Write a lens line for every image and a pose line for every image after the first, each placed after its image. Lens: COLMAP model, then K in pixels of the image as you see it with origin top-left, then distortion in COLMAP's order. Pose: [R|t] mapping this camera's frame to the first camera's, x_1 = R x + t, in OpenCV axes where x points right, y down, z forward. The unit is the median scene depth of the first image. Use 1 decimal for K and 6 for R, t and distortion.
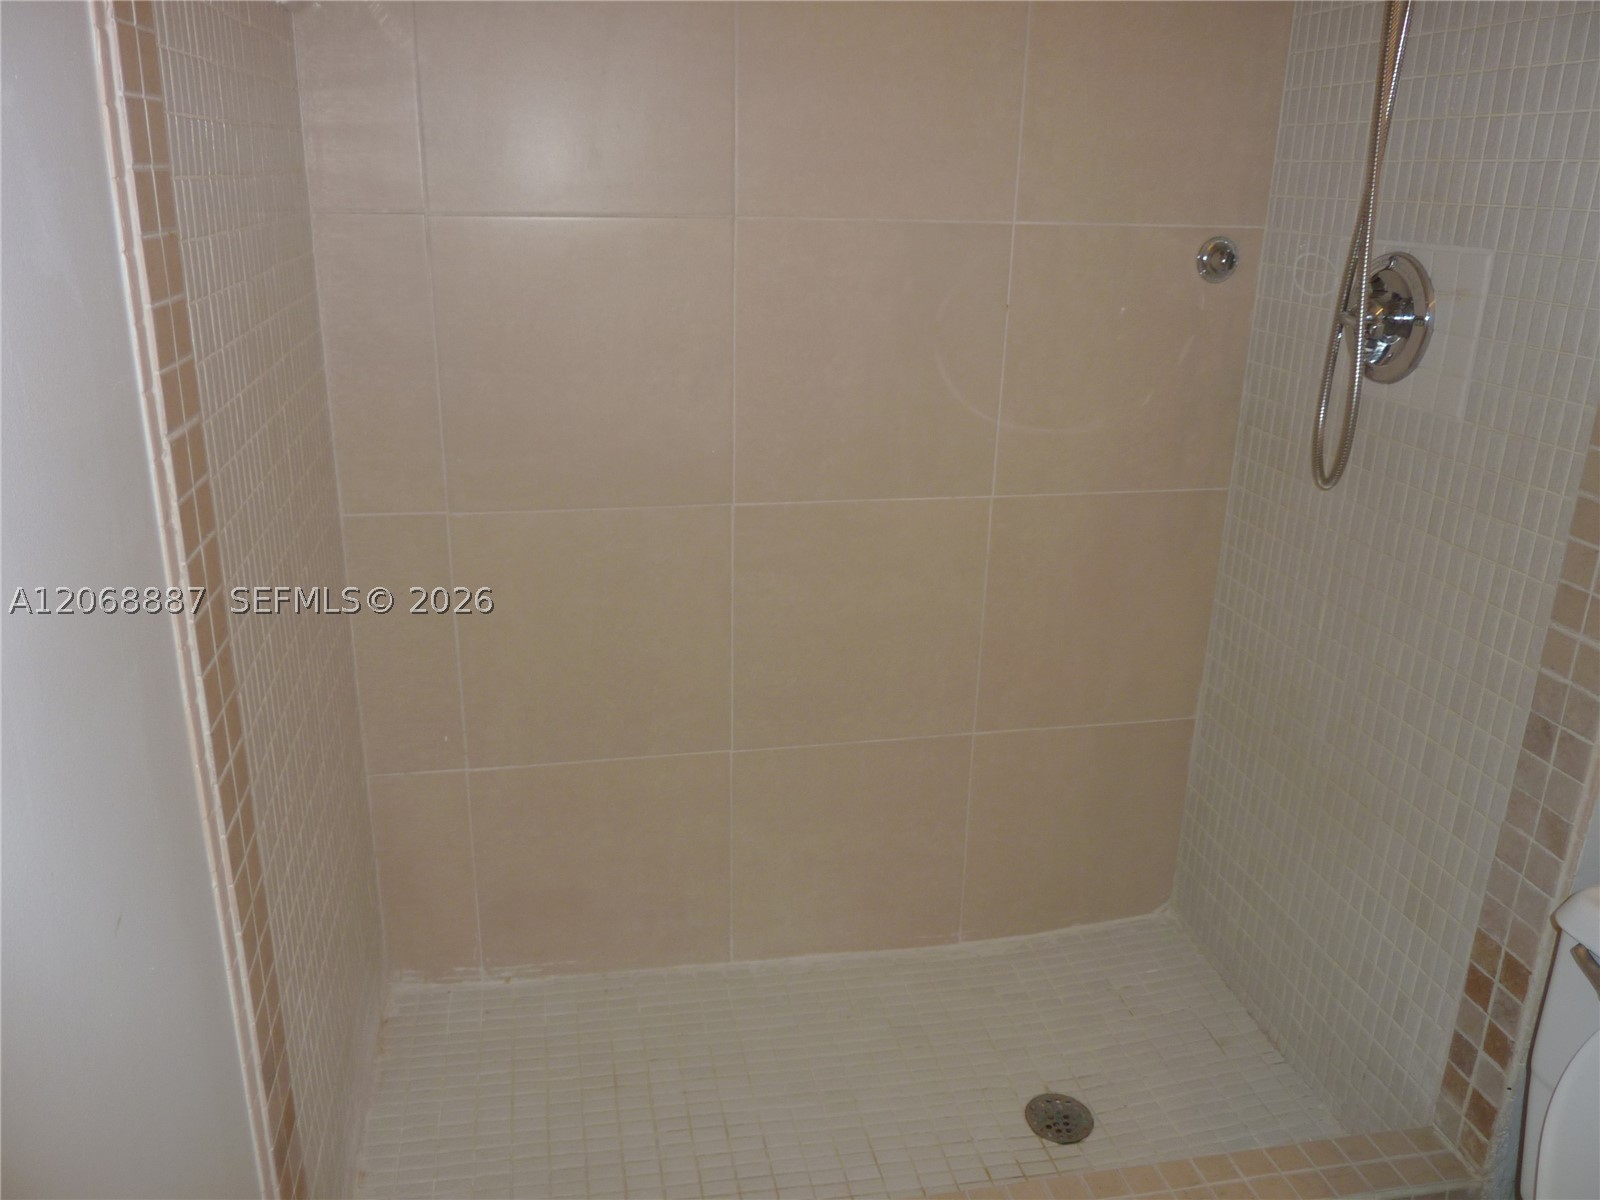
lens RADIAL K [[1213.9, 0, 801.0], [0, 1213.9, 597.7], [0, 0, 1]] dist [-0.039002, 0.010158]
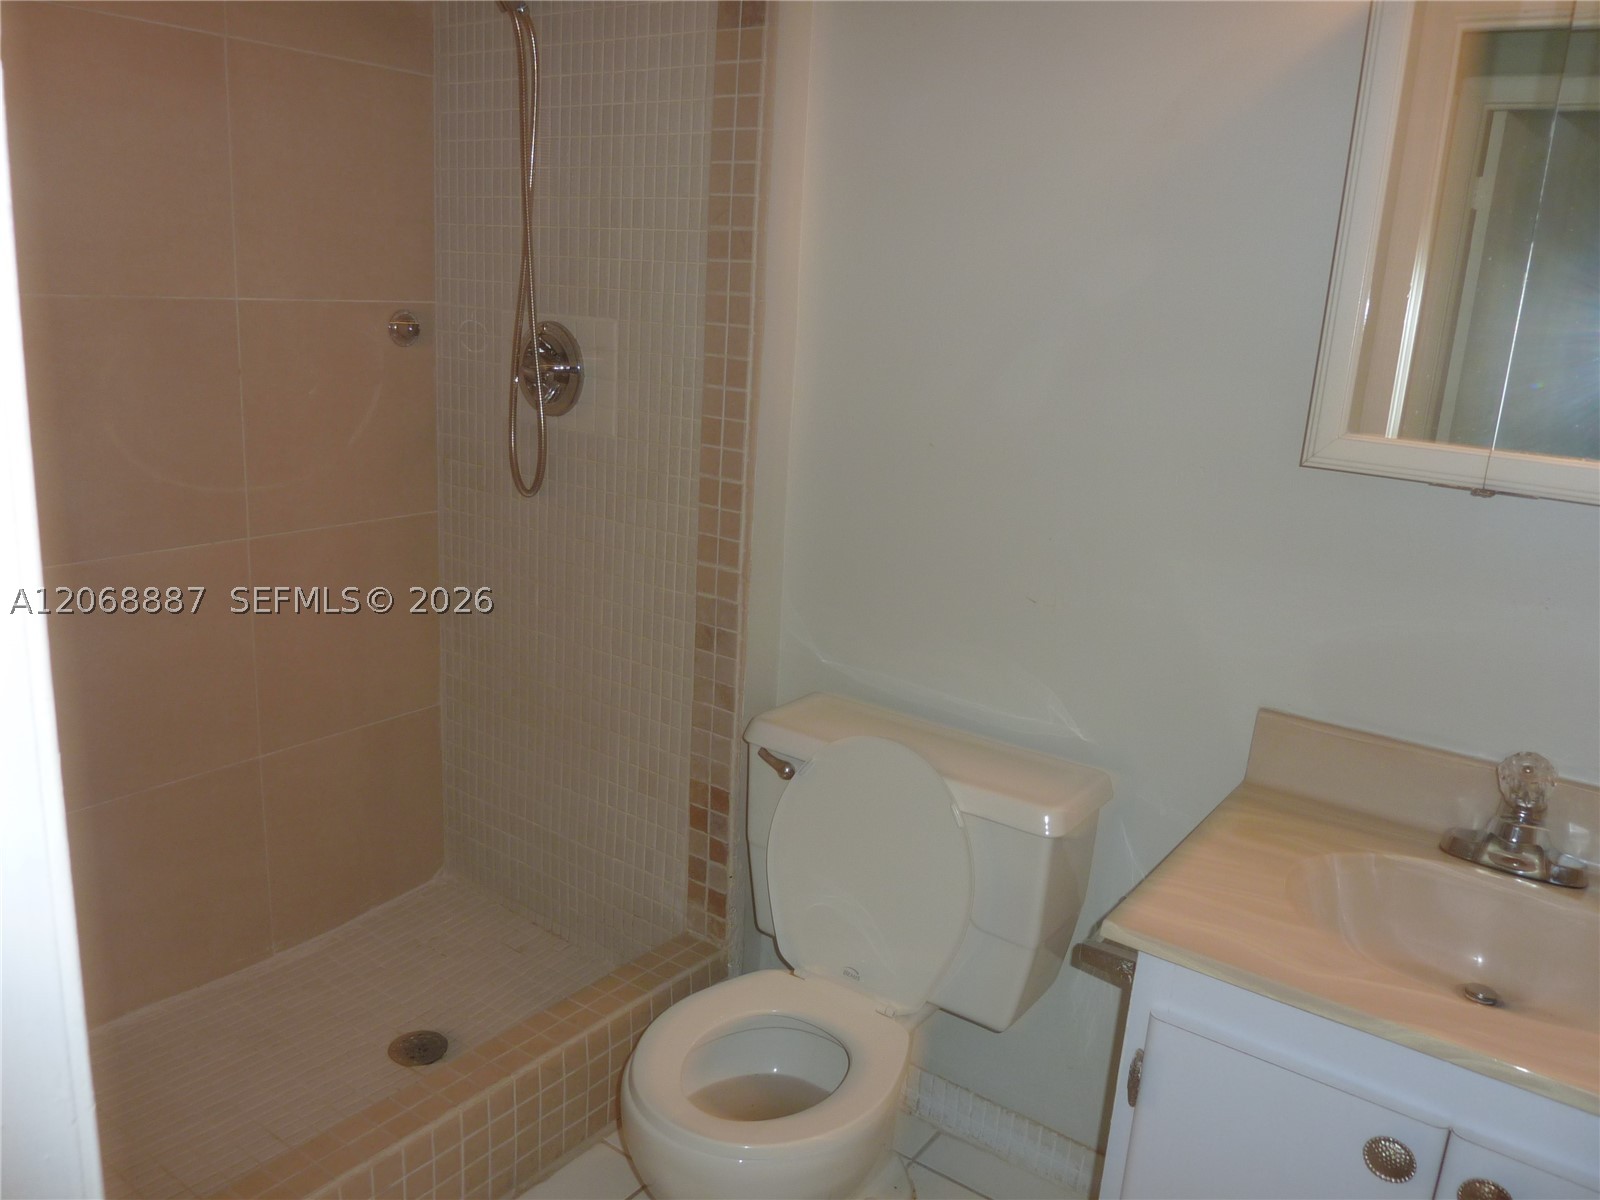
lens RADIAL K [[1213.9, 0, 798.8], [0, 1213.9, 602.2], [0, 0, 1]] dist [-0.039002, 0.010158]
pose [[0.737625, -0.151577, 0.657977, -0.271981], [0.181358, 0.983144, 0.023173, 0.053160], [-0.650398, 0.102237, 0.752682, -0.216209]]
